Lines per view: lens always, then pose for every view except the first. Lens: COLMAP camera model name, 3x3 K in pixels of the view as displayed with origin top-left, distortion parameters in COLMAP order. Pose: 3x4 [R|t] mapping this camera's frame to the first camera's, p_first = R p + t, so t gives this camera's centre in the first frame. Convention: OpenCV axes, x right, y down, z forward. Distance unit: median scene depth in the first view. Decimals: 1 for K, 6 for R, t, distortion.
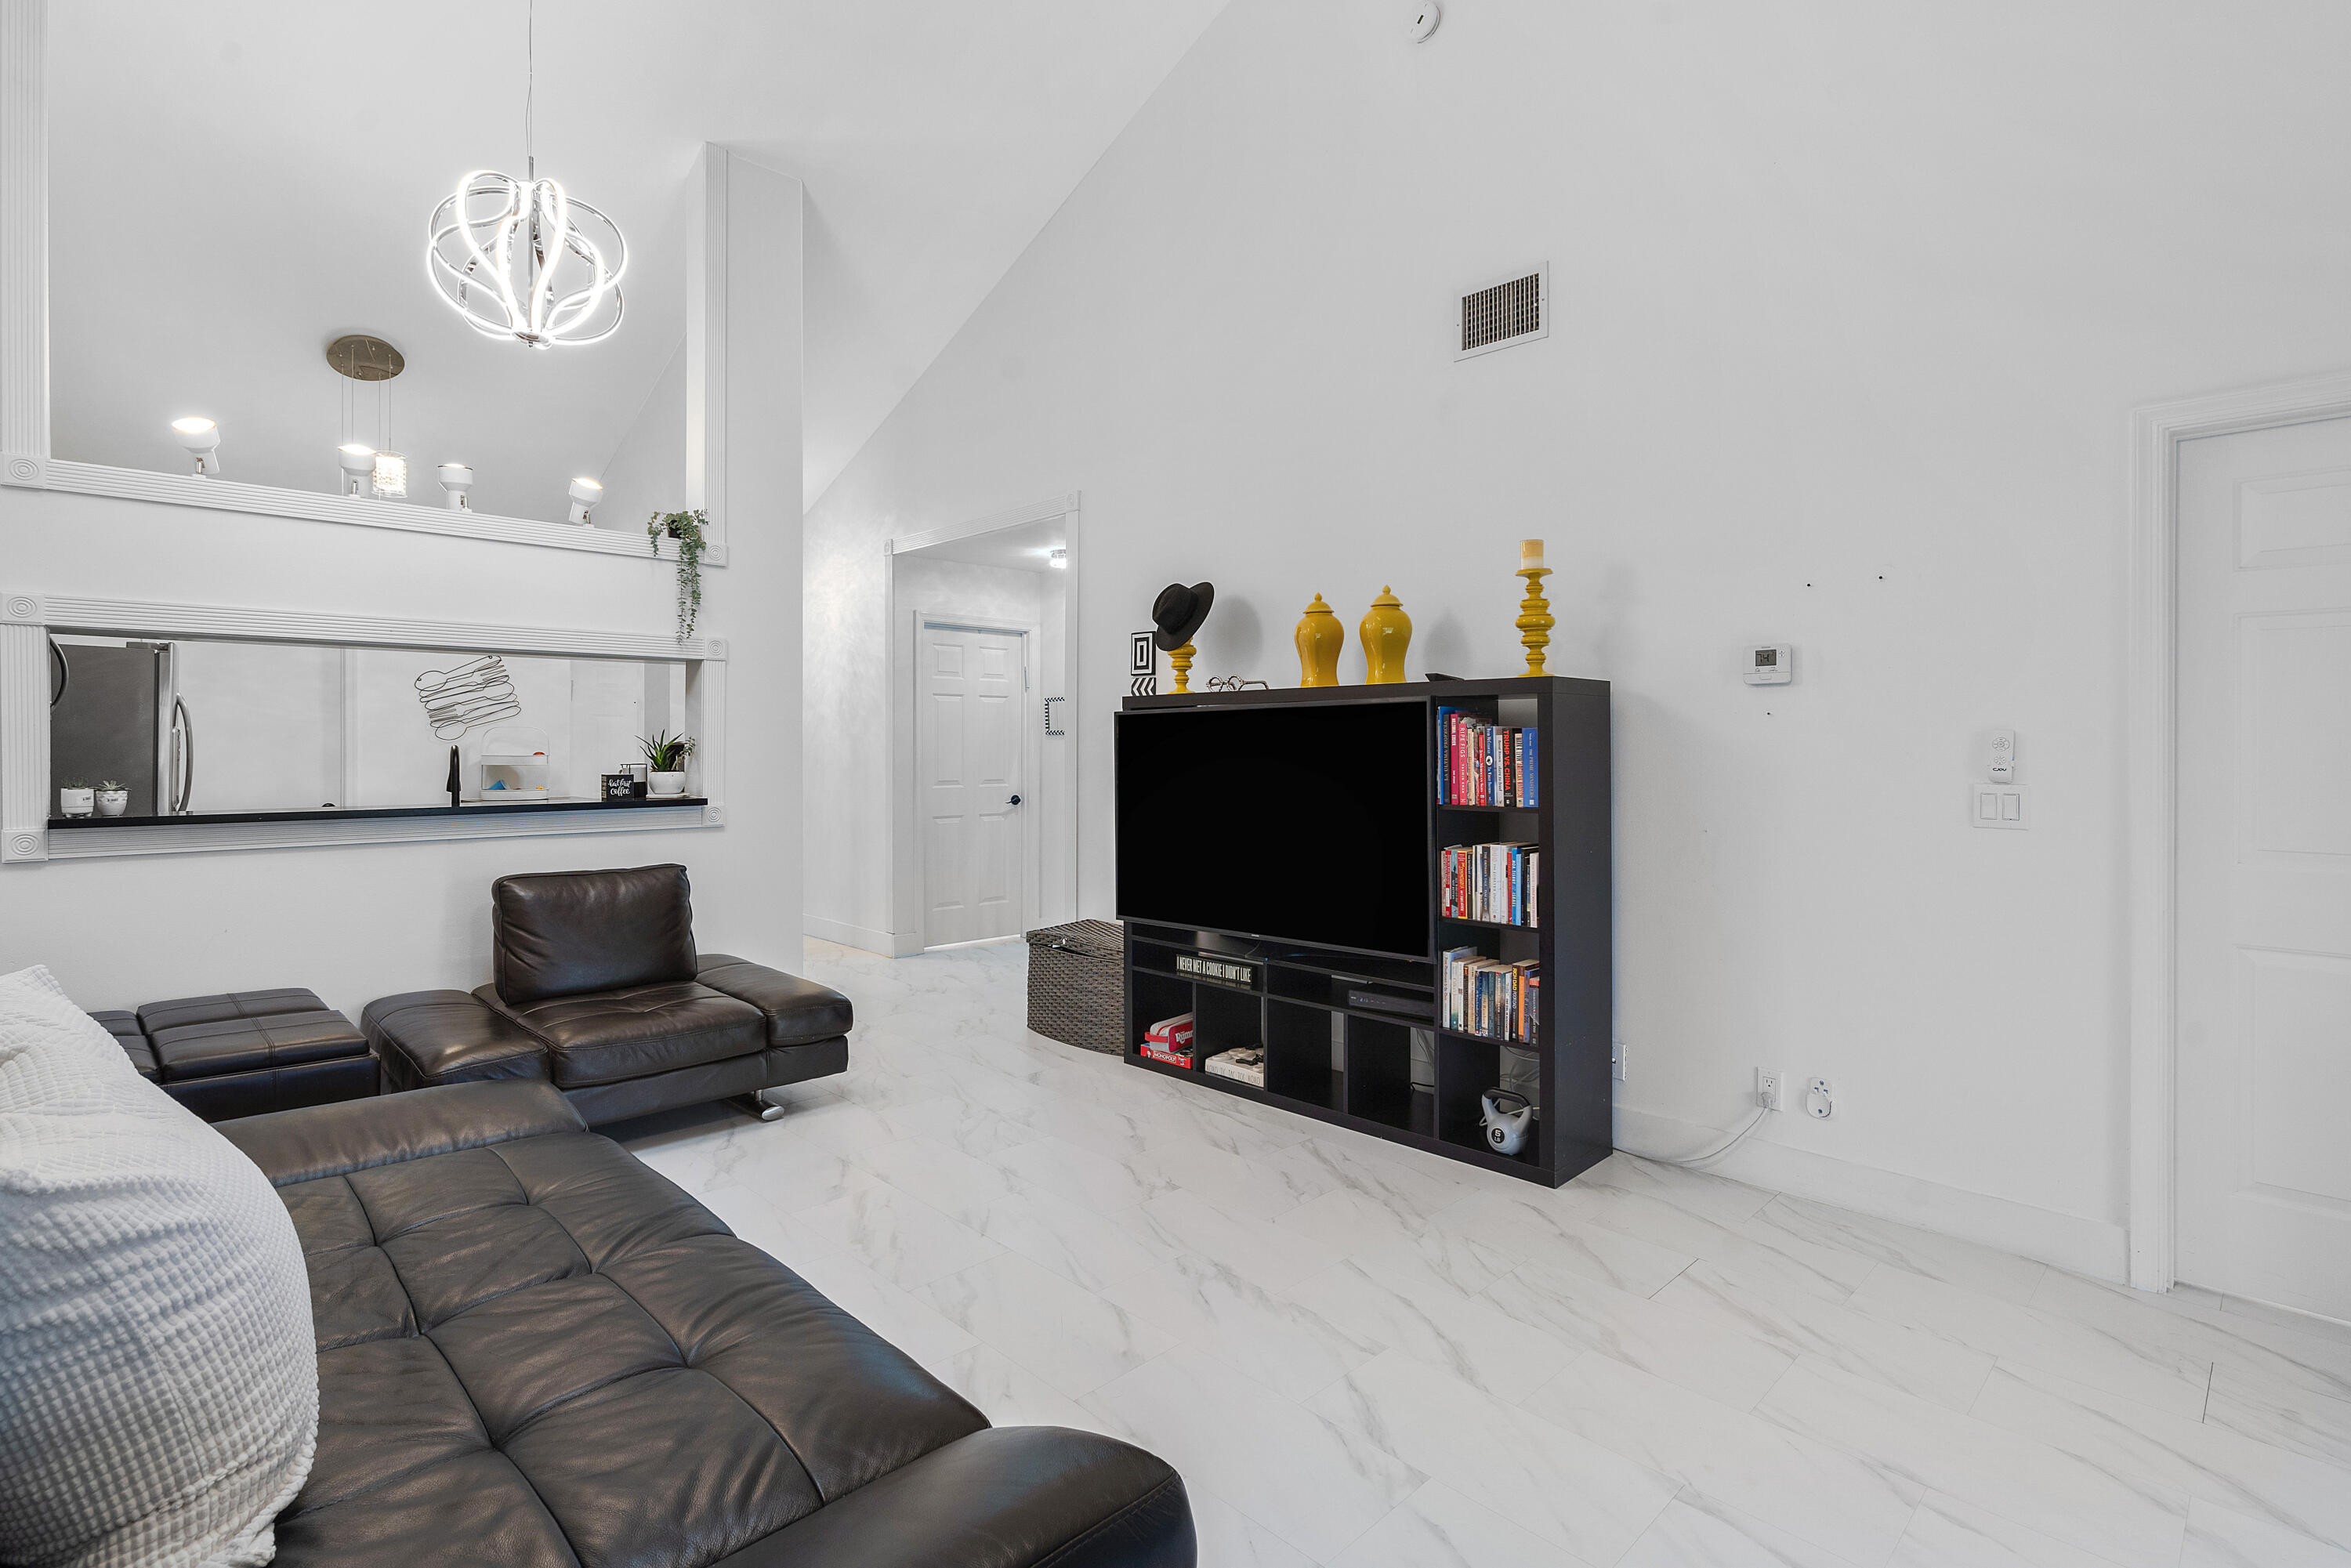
lens RADIAL K [[1141.1, 0, 1163.0], [0, 1141.1, 757.3], [0, 0, 1]] dist [0.000703, -0.000157]
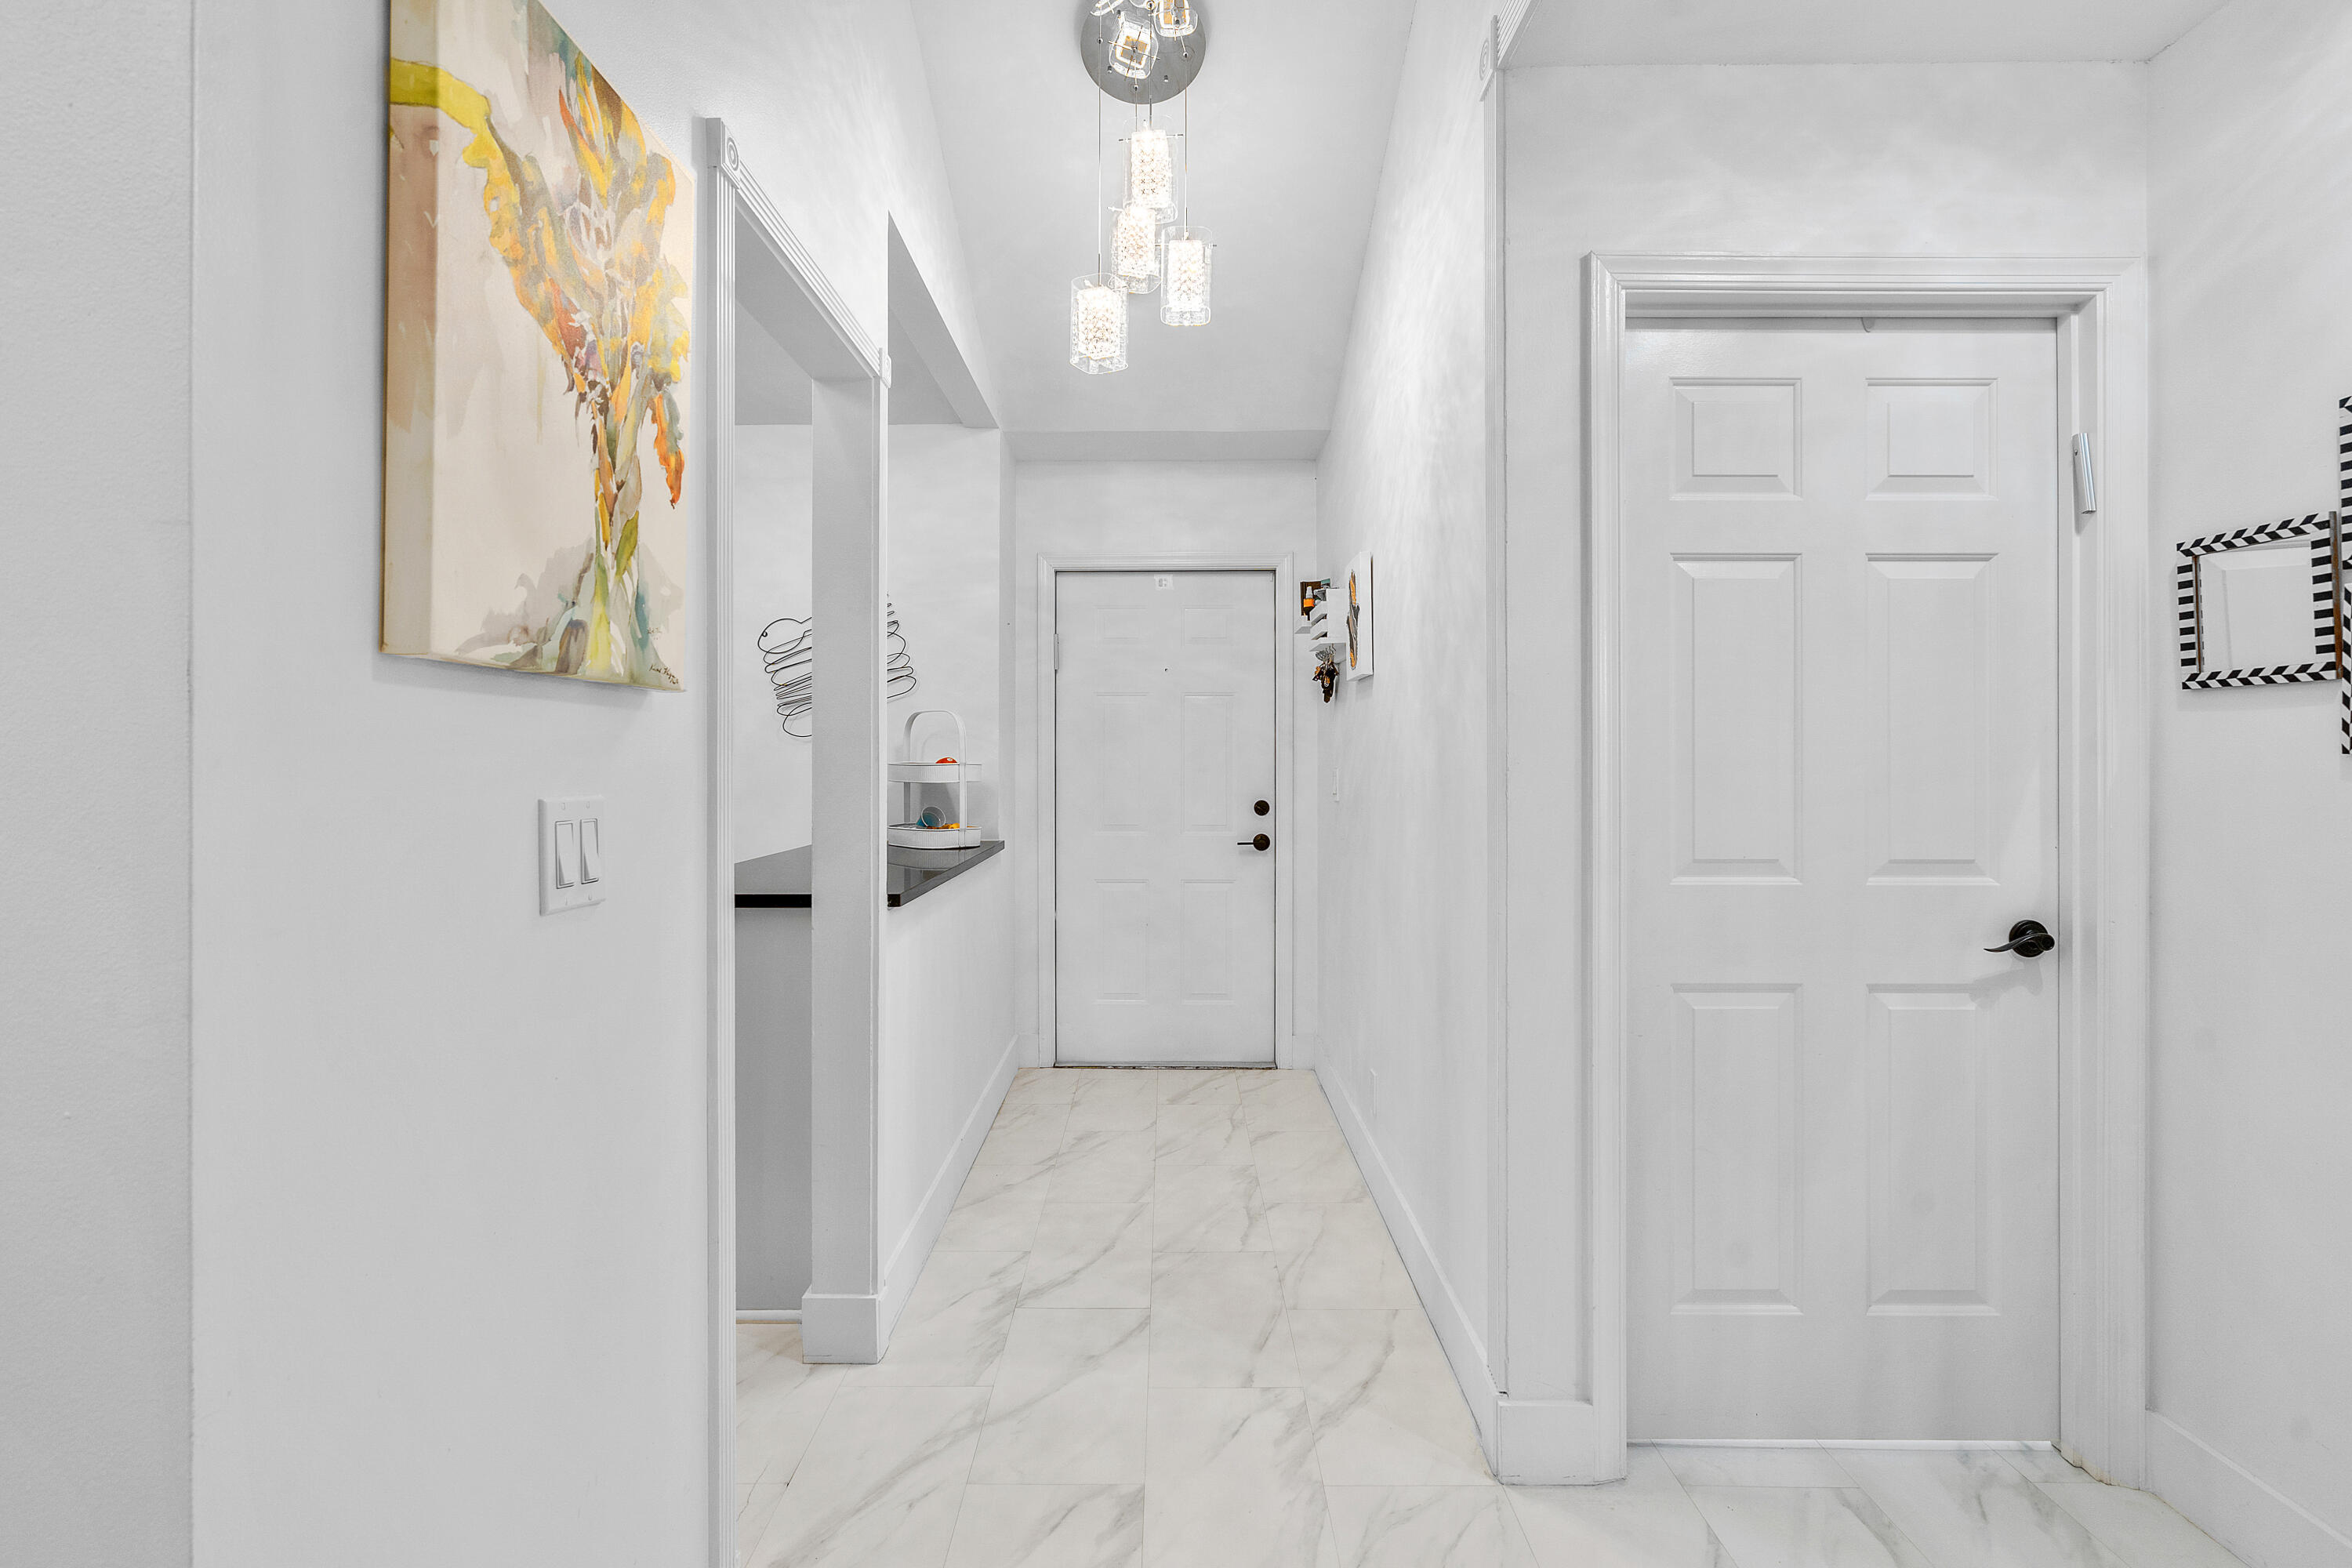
lens RADIAL K [[1141.7, 0, 1163.5], [0, 1141.7, 757.3], [0, 0, 1]] dist [0.000703, -0.000157]
pose [[0.712520, -0.000807, -0.701652, -0.086979], [-0.002423, 0.999991, -0.003611, -0.003321], [0.701648, 0.004273, 0.712511, 0.673987]]
